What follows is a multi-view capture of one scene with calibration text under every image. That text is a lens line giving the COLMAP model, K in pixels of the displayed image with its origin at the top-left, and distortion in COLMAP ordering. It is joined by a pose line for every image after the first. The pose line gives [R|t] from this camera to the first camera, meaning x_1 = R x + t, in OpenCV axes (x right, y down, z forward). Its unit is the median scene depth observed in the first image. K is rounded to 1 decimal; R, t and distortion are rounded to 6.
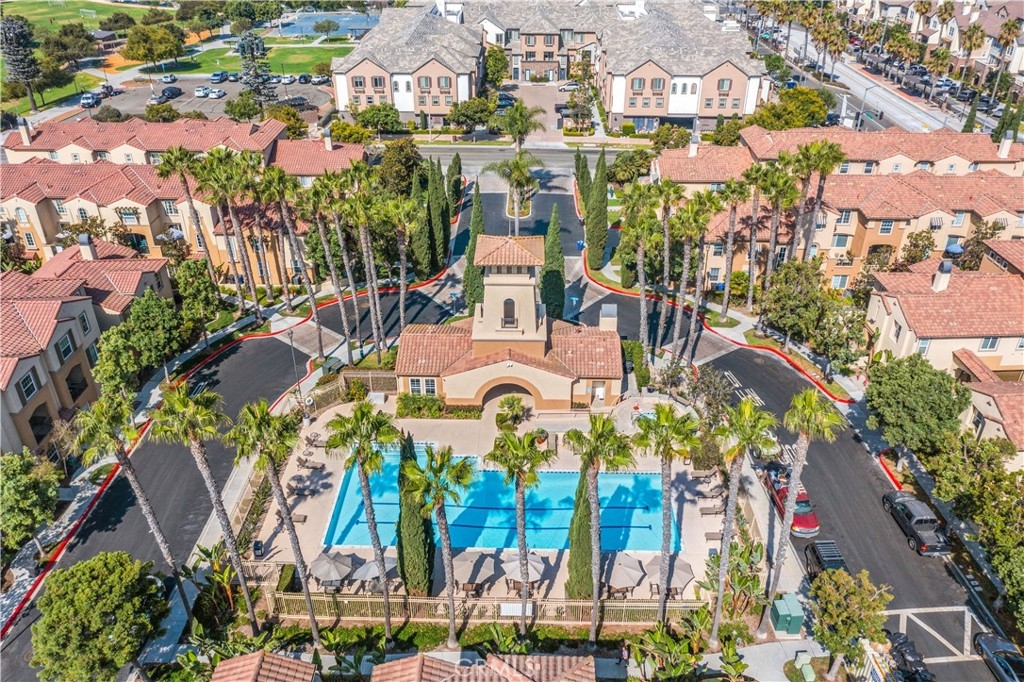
lens RADIAL K [[824.3, 0, 516.8], [0, 824.3, 344.8], [0, 0, 1]] dist [-0.020853, 0.006427]
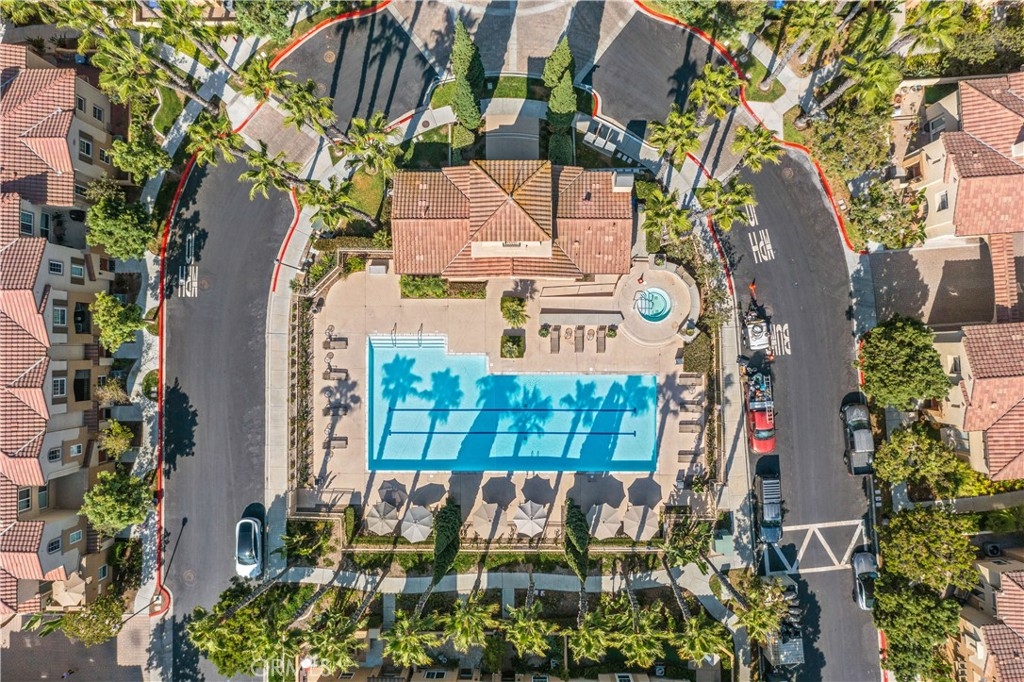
lens RADIAL K [[824.3, 0, 515.2], [0, 824.3, 339.8], [0, 0, 1]] dist [-0.020853, 0.006427]
pose [[0.999730, -0.017809, -0.014906, 0.005840], [0.021873, 0.506296, 0.862082, -0.627010], [-0.007806, -0.862176, 0.506549, 0.365547]]
